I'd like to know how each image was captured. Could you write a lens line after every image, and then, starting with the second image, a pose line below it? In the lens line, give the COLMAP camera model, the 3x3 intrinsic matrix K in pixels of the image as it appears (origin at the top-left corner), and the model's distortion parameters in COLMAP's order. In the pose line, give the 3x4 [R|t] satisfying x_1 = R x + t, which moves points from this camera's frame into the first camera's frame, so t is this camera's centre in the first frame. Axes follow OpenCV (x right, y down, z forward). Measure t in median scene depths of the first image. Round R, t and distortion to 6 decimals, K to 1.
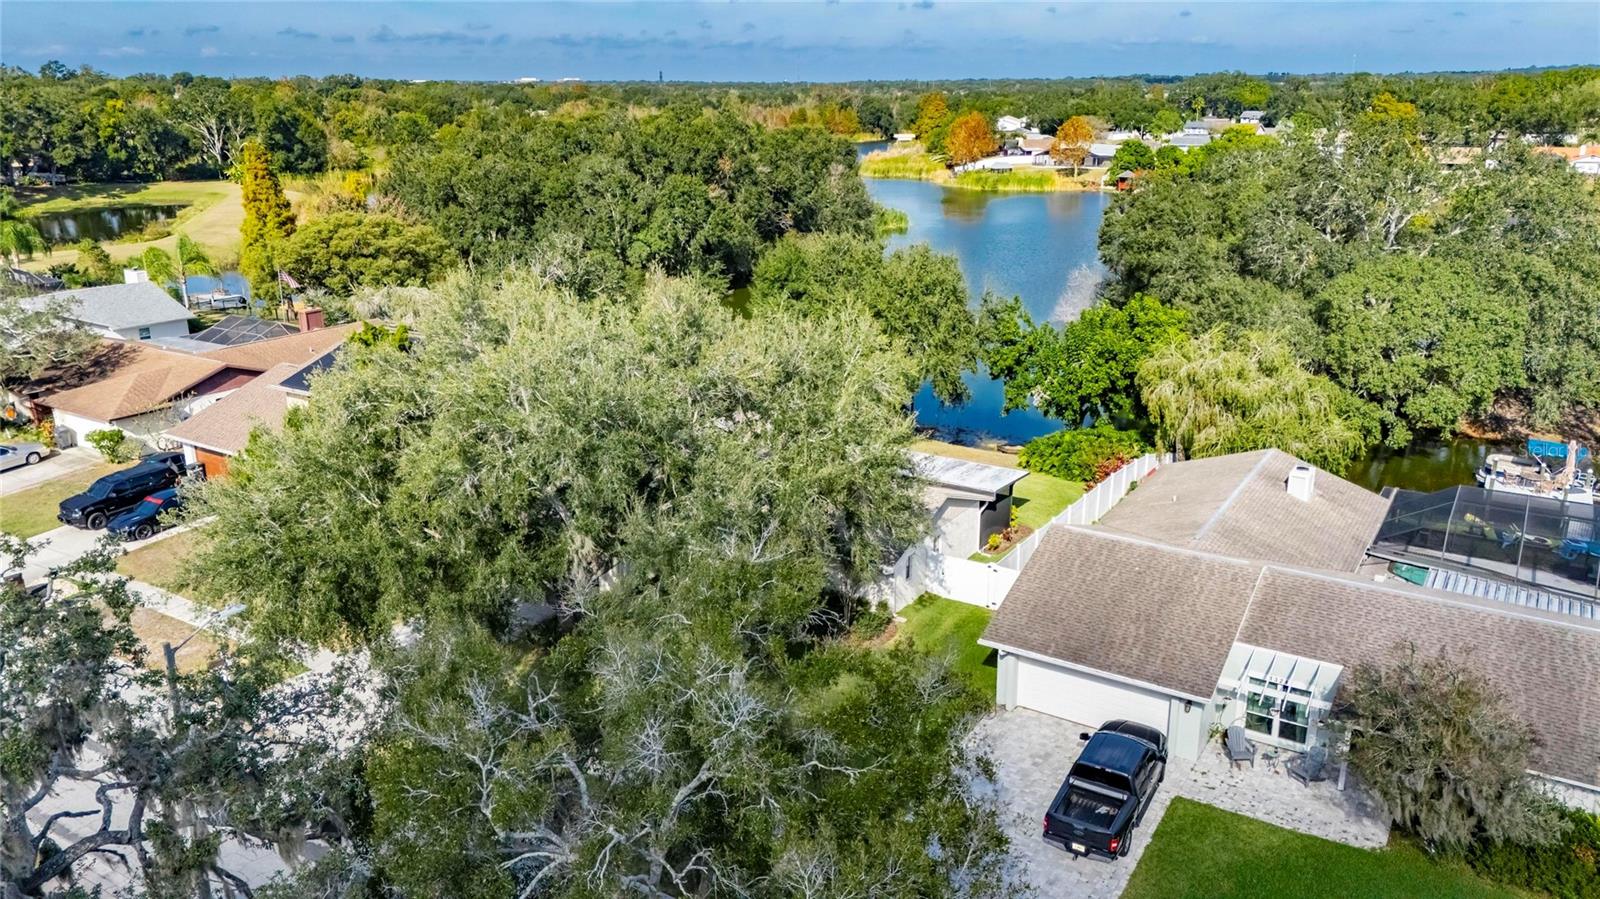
lens RADIAL K [[1171.3, 0, 814.0], [0, 1171.3, 453.3], [0, 0, 1]] dist [0.062671, -0.053922]
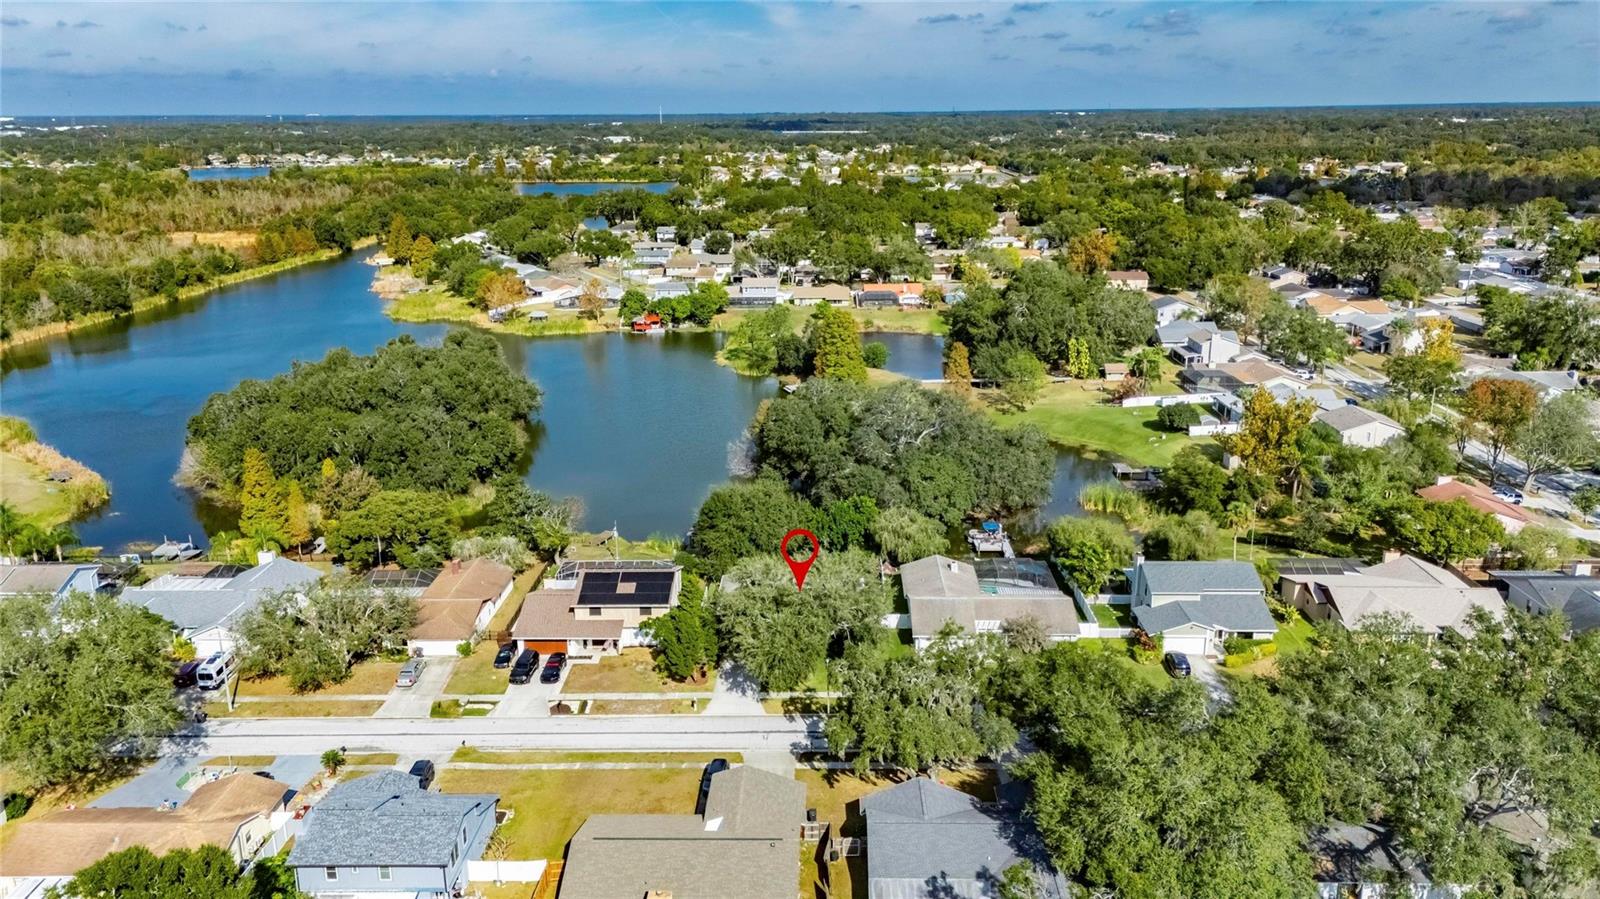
lens RADIAL K [[1171.3, 0, 811.4], [0, 1171.3, 446.8], [0, 0, 1]] dist [0.062671, -0.053922]
pose [[0.858699, -0.142403, 0.492297, -0.251197], [0.157407, 0.987472, 0.011079, -0.068728], [-0.487707, 0.067978, 0.870357, -0.277165]]
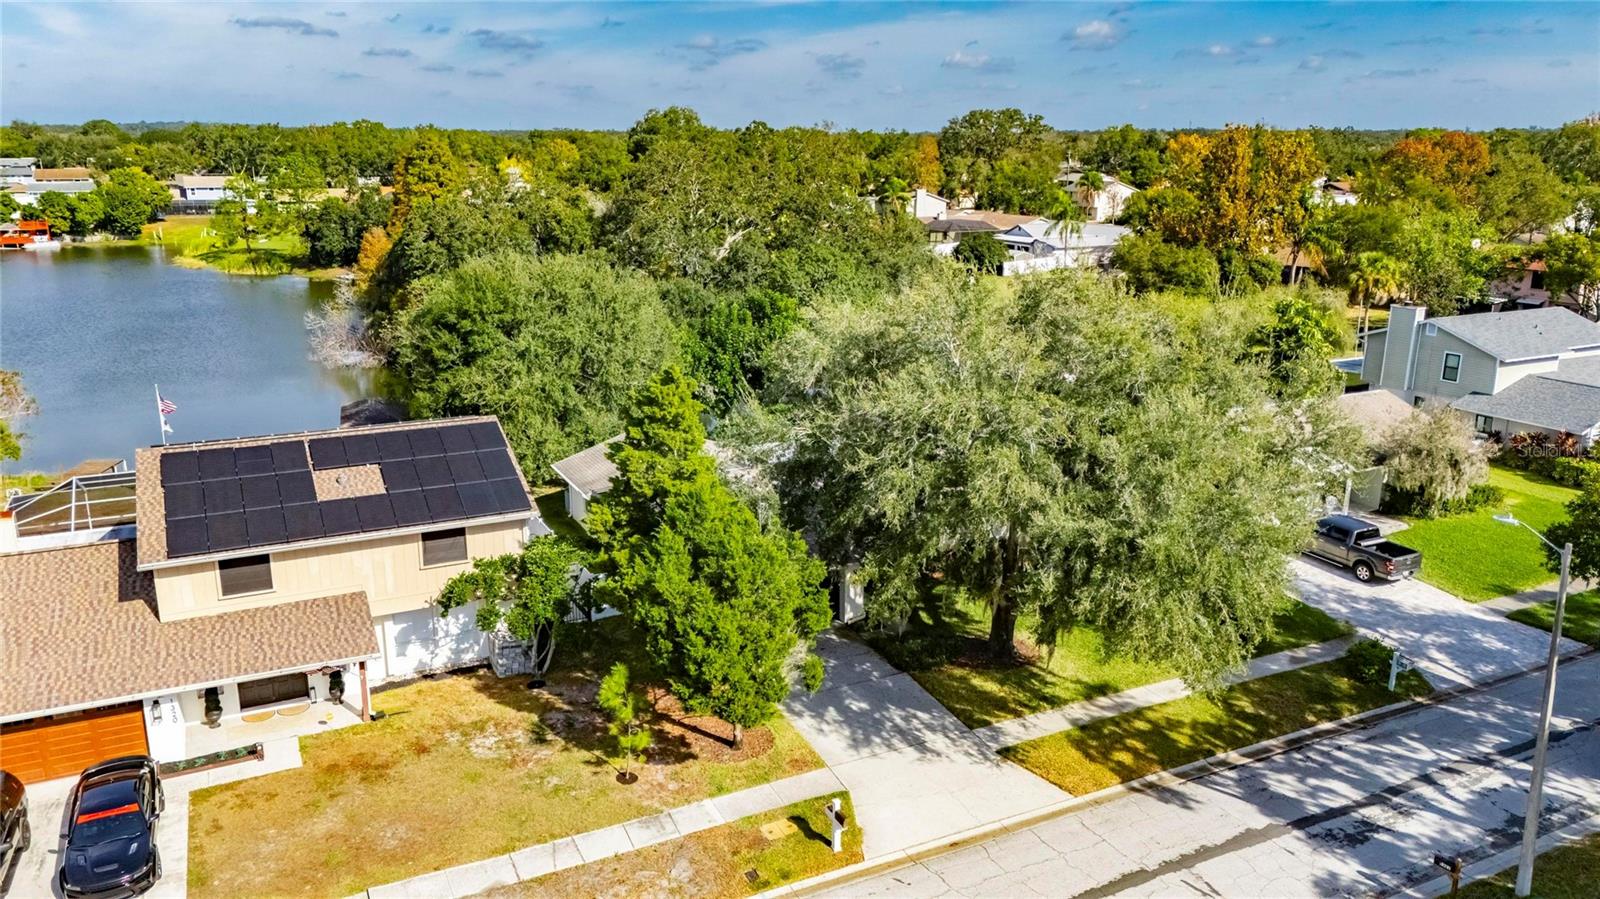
lens RADIAL K [[1171.3, 0, 808.6], [0, 1171.3, 464.0], [0, 0, 1]] dist [0.062671, -0.053922]
pose [[0.521331, -0.220040, 0.824498, -0.166163], [0.248076, 0.963536, 0.100287, -0.017327], [-0.816500, 0.152255, 0.556908, 0.087051]]
